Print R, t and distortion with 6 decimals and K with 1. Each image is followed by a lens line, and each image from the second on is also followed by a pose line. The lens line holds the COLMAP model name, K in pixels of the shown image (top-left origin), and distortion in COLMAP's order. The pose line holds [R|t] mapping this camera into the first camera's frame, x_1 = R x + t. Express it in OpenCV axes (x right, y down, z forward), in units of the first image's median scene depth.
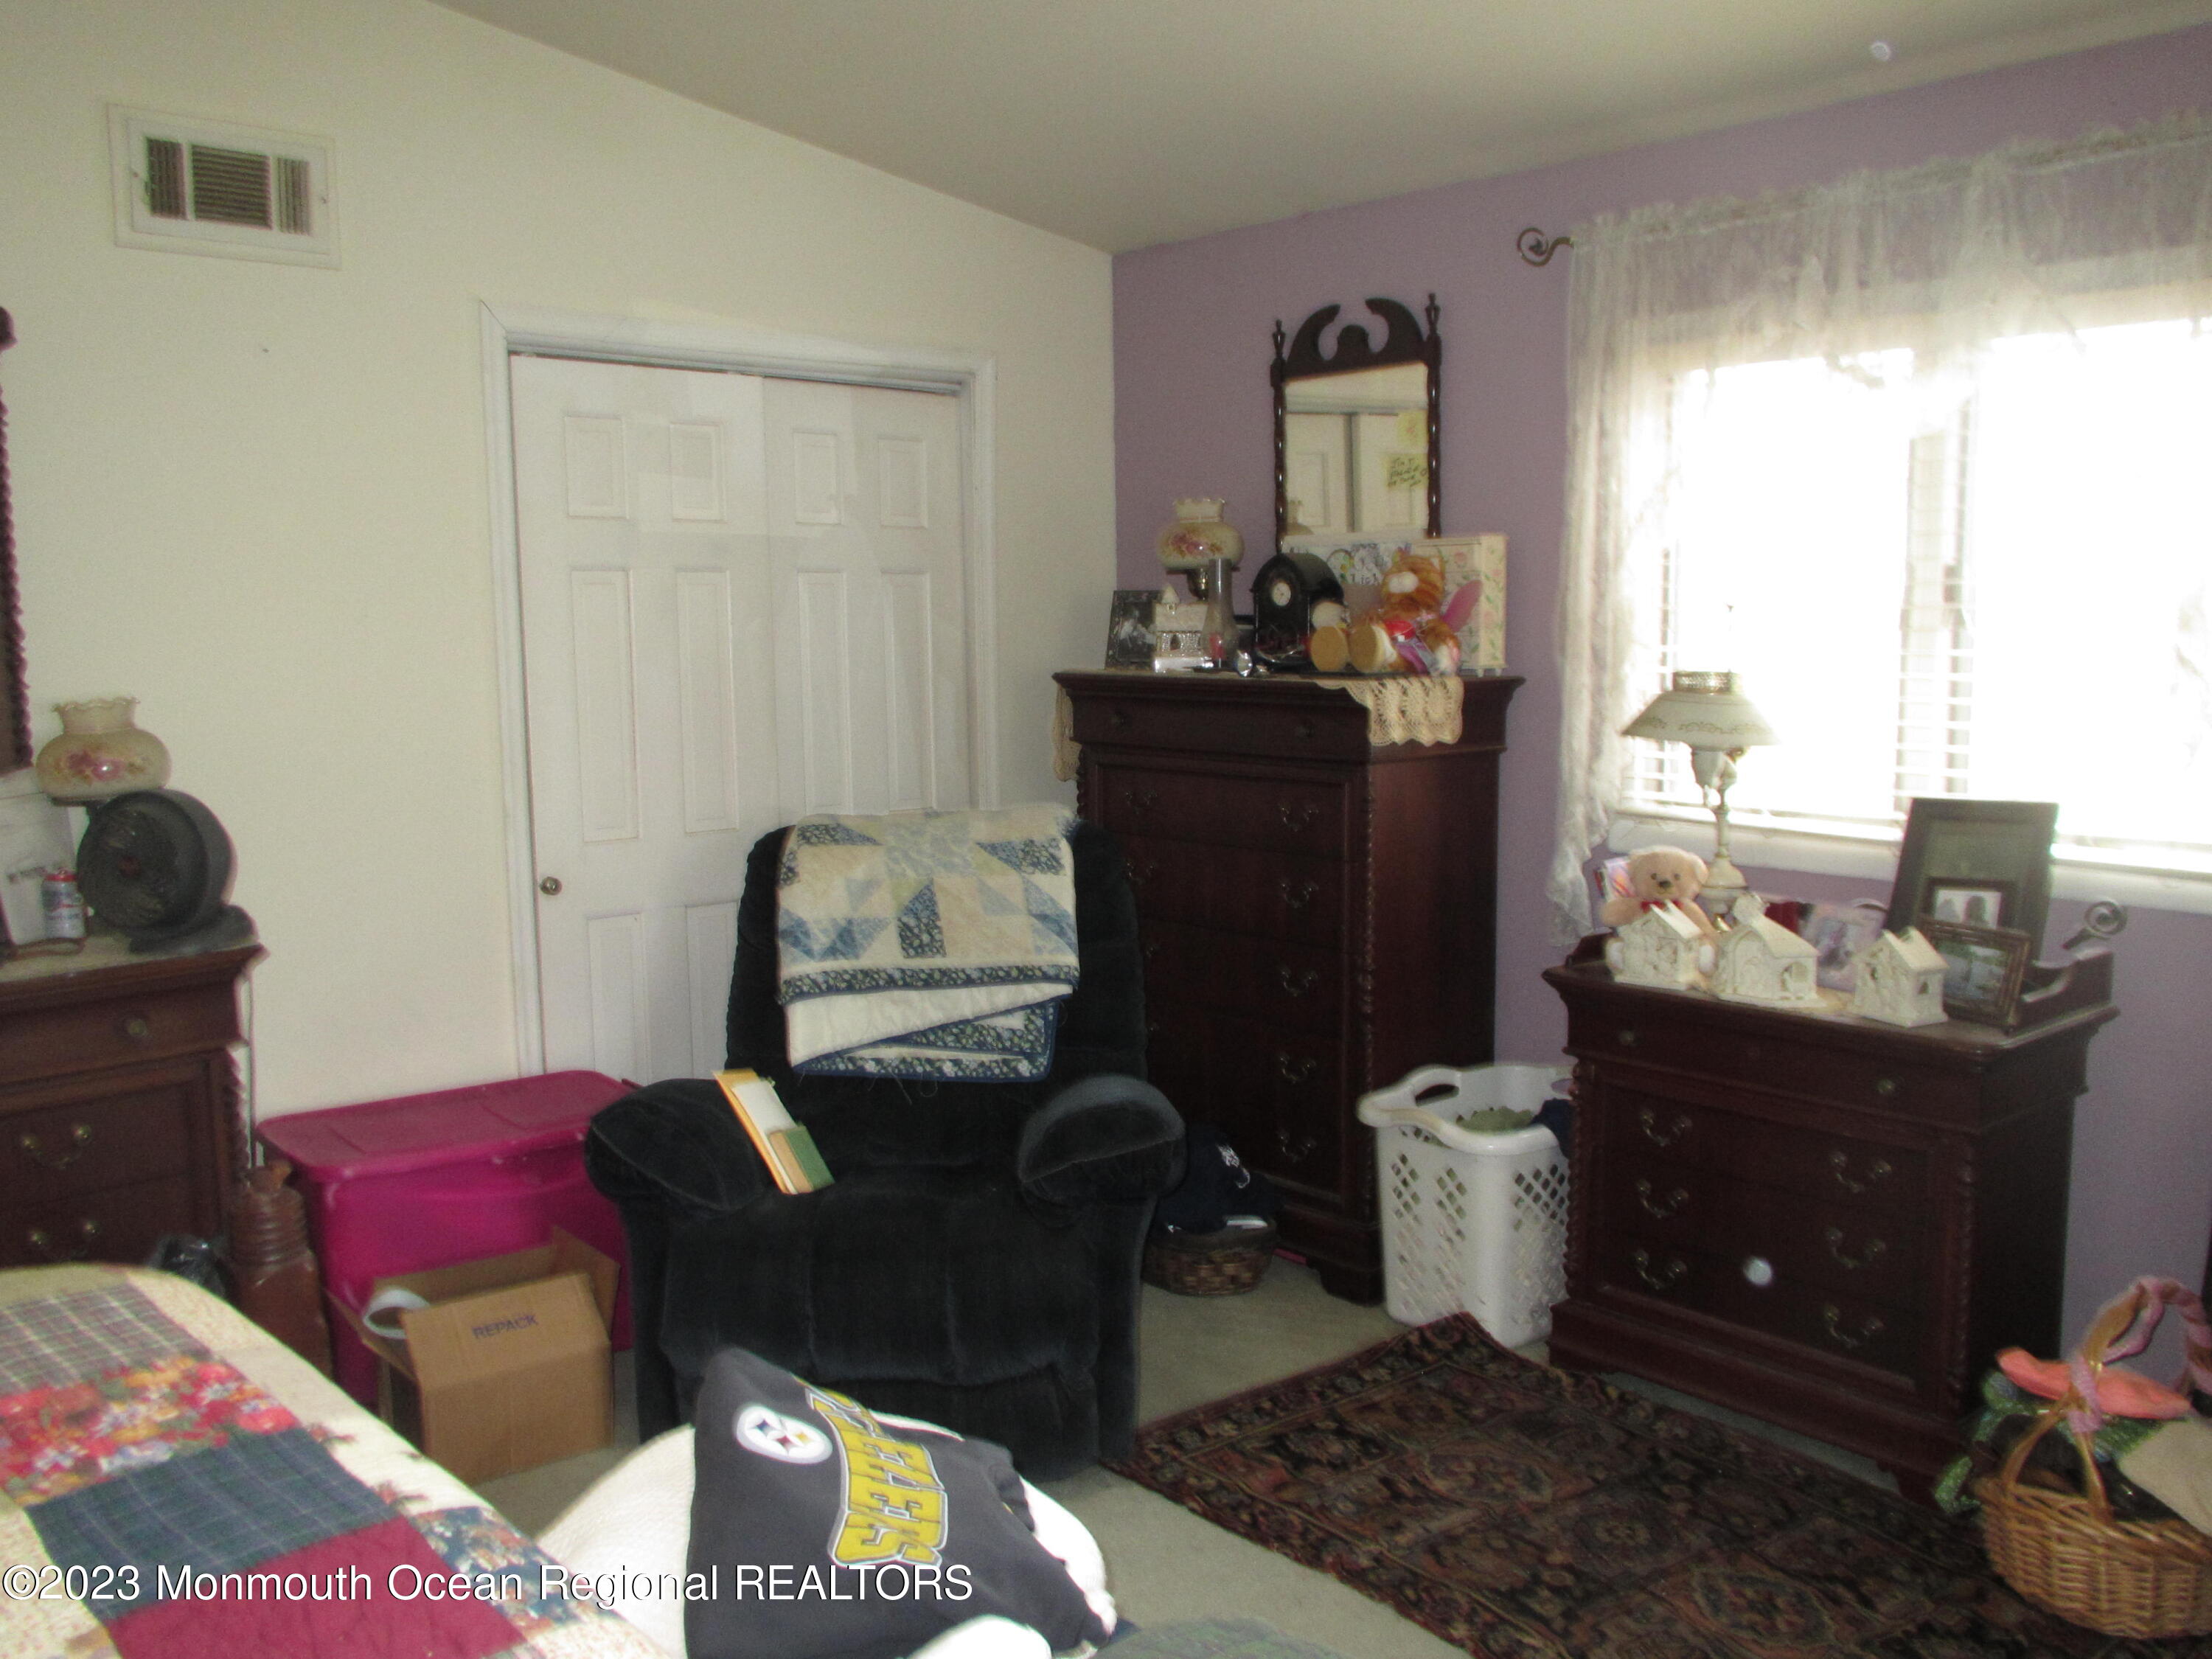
lens RADIAL K [[1842.9, 0, 1107.1], [0, 1842.9, 820.6], [0, 0, 1]] dist [-0.008980, -0.004848]
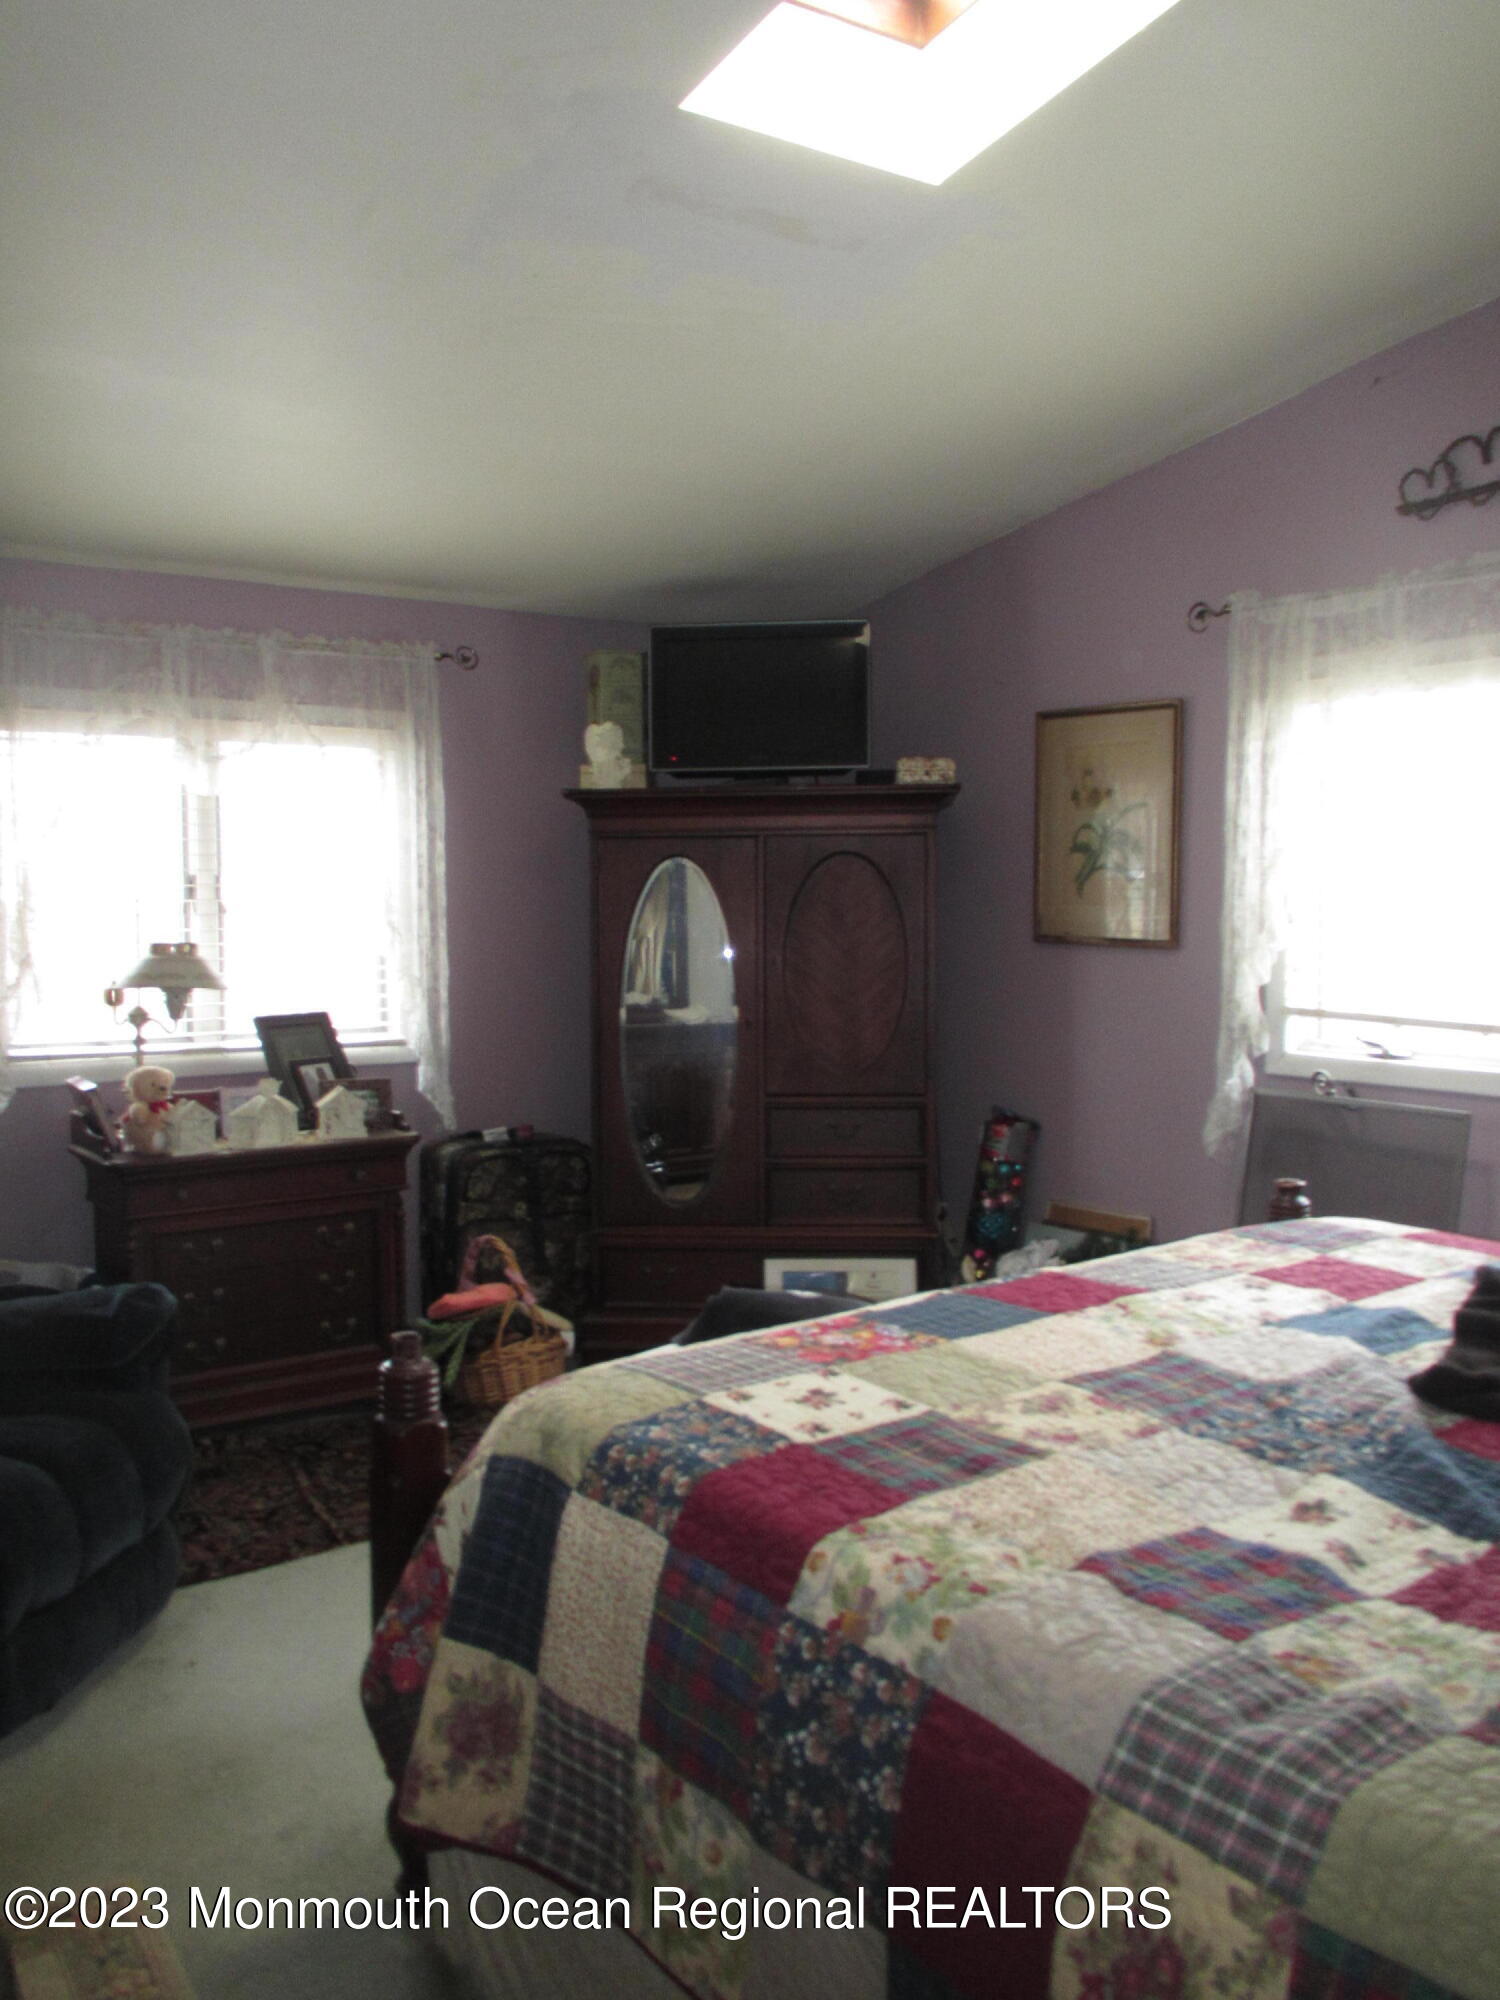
lens RADIAL K [[1666.3, 0, 750.8], [0, 1666.3, 998.2], [0, 0, 1]] dist [-0.008980, -0.004848]
pose [[0.106923, -0.046297, 0.993189, -0.907957], [0.117632, 0.992489, 0.033600, -0.025719], [-0.987284, 0.113238, 0.111565, 0.377432]]
